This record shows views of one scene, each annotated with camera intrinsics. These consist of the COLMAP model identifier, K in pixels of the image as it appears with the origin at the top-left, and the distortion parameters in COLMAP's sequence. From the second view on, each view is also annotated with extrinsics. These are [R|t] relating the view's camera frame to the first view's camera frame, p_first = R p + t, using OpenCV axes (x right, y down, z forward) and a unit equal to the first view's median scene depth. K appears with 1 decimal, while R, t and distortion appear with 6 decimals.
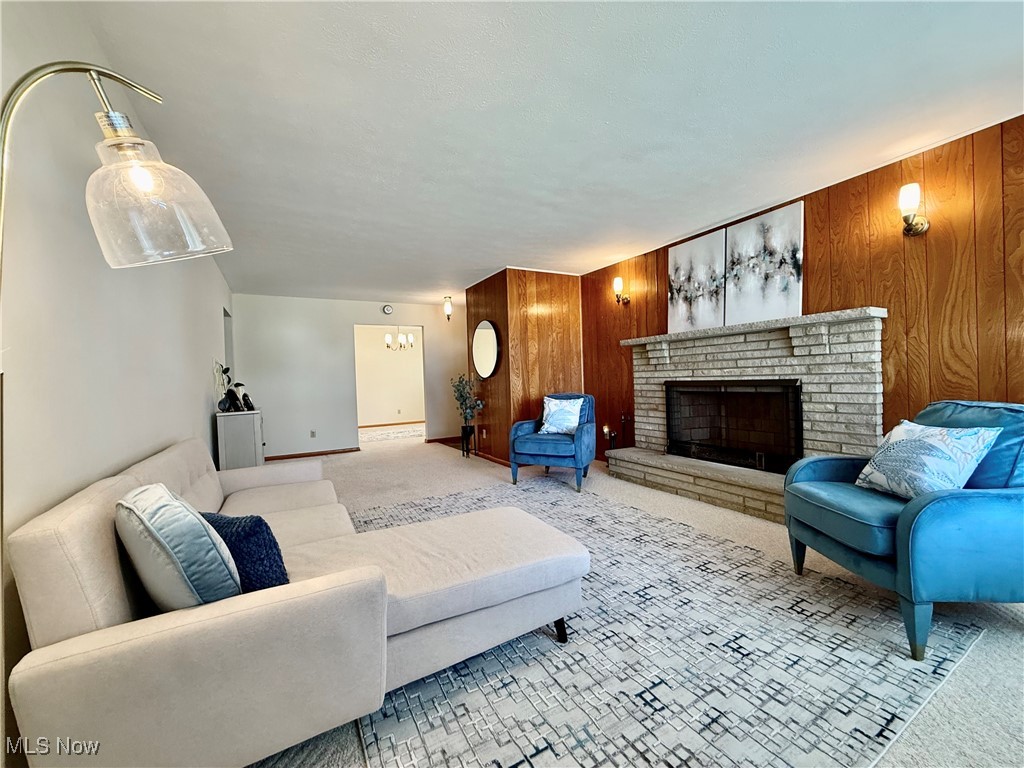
lens RADIAL K [[406.5, 0, 512.0], [0, 406.5, 384.0], [0, 0, 1]] dist [-0.002065, -0.000153]
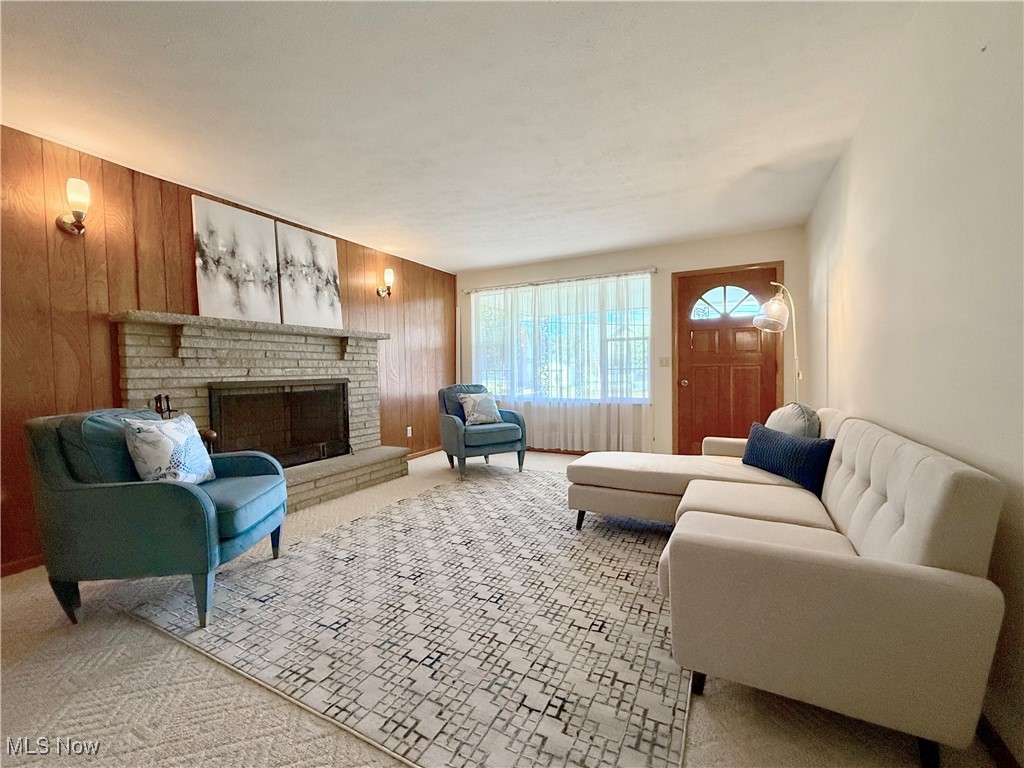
lens RADIAL K [[415.2, 0, 511.1], [0, 415.2, 378.0], [0, 0, 1]] dist [0.026020, -0.000016]
pose [[-0.532061, 0.028515, 0.846226, -0.601163], [0.050006, 0.998746, -0.002214, 0.014645], [-0.845228, 0.041138, -0.532820, 1.089313]]
